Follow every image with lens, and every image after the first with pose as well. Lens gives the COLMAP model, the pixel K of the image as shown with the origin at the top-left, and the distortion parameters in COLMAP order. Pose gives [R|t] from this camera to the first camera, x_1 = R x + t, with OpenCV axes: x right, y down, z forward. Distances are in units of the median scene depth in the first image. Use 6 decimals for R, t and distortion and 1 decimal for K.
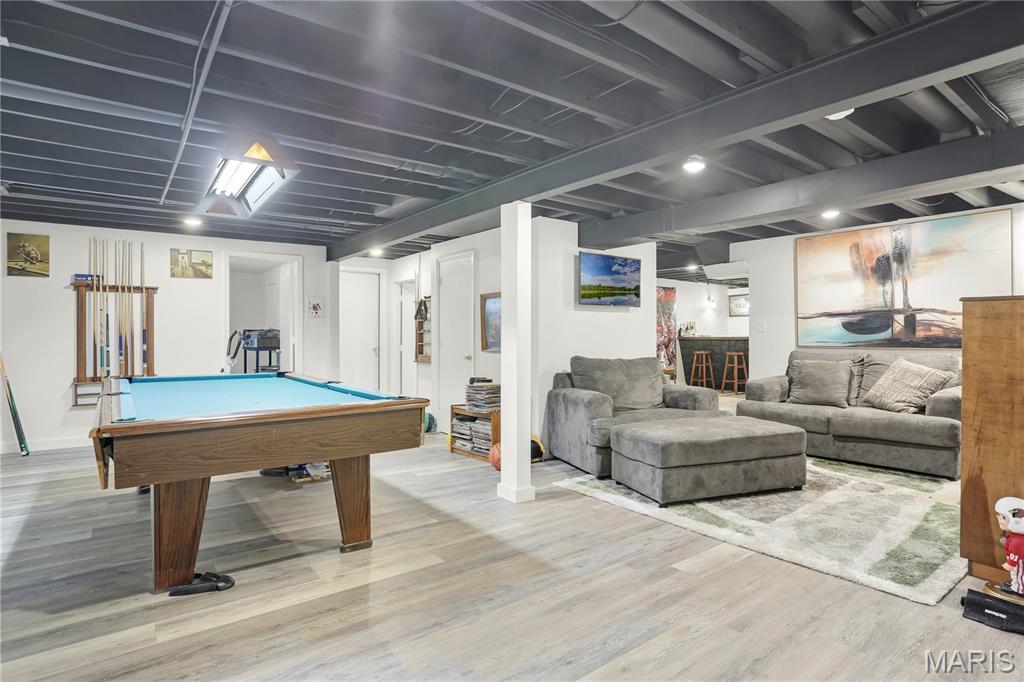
lens RADIAL K [[545.1, 0, 512.0], [0, 545.1, 341.0], [0, 0, 1]] dist [-0.023446, -0.000338]
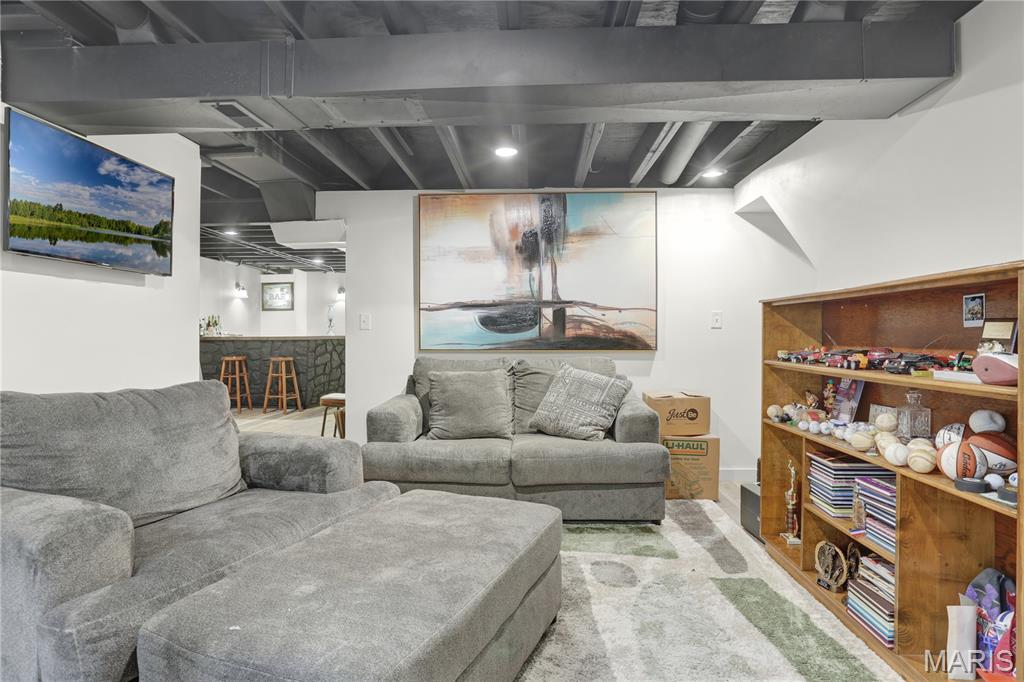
lens RADIAL K [[565.6, 0, 512.0], [0, 565.6, 341.0], [0, 0, 1]] dist [-0.000132, 0.000446]
pose [[0.631040, -0.000896, 0.775749, 0.053004], [0.004728, 0.999985, -0.002691, 0.000374], [-0.775735, 0.005366, 0.631035, 0.520060]]
